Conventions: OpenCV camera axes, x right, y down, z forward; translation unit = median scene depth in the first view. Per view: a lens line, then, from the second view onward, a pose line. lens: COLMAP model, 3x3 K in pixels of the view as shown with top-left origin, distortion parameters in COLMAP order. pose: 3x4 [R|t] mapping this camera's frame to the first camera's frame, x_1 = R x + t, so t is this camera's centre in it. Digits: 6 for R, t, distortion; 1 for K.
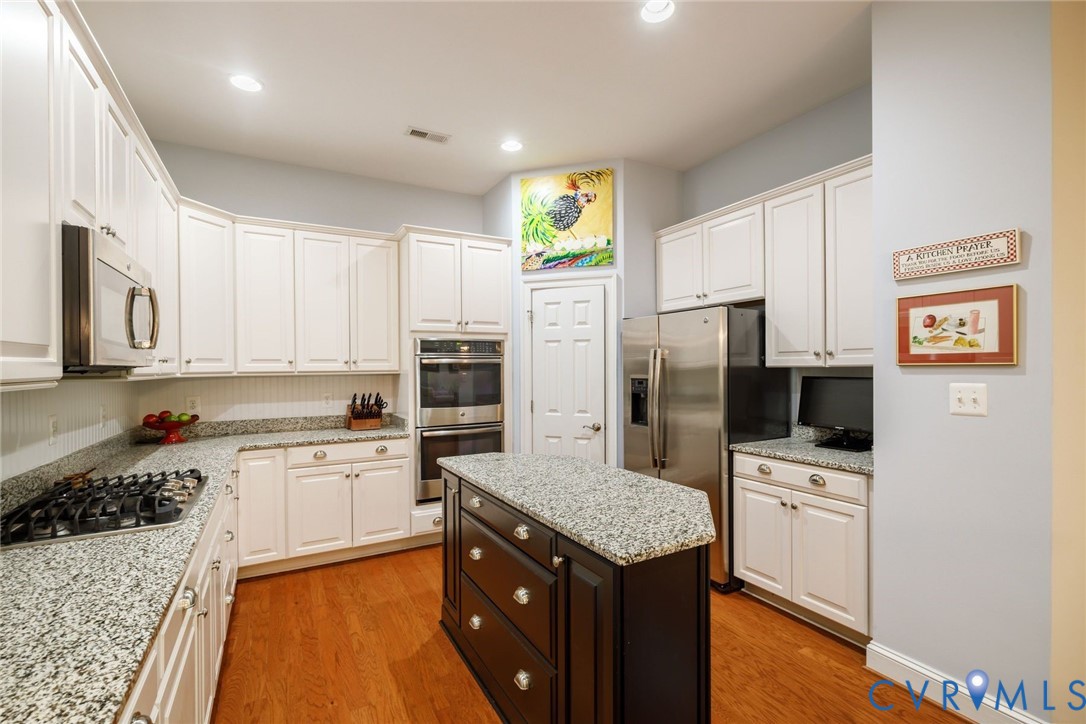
lens RADIAL K [[473.2, 0, 539.2], [0, 473.2, 363.6], [0, 0, 1]] dist [0.004124, 0.000459]
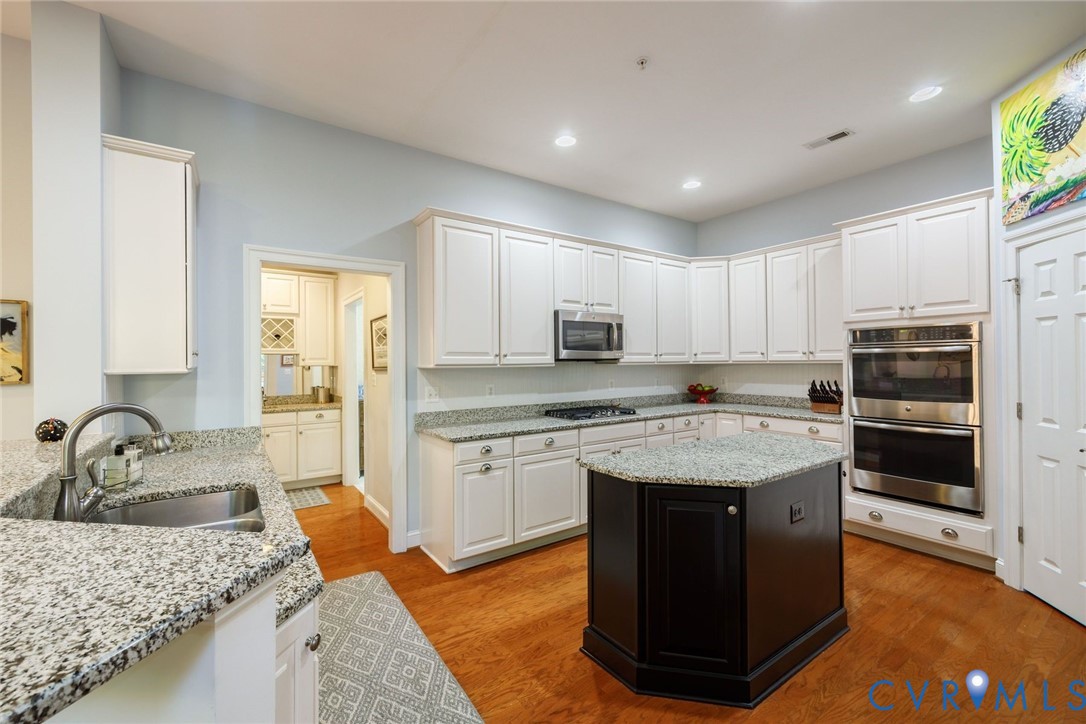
lens RADIAL K [[454.5, 0, 533.2], [0, 454.5, 345.8], [0, 0, 1]] dist [0.002383, 0.000309]
pose [[0.100880, -0.026223, -0.994553, 0.659099], [0.015469, 0.999573, -0.024786, -0.003173], [0.994778, -0.012885, 0.101243, 0.215249]]
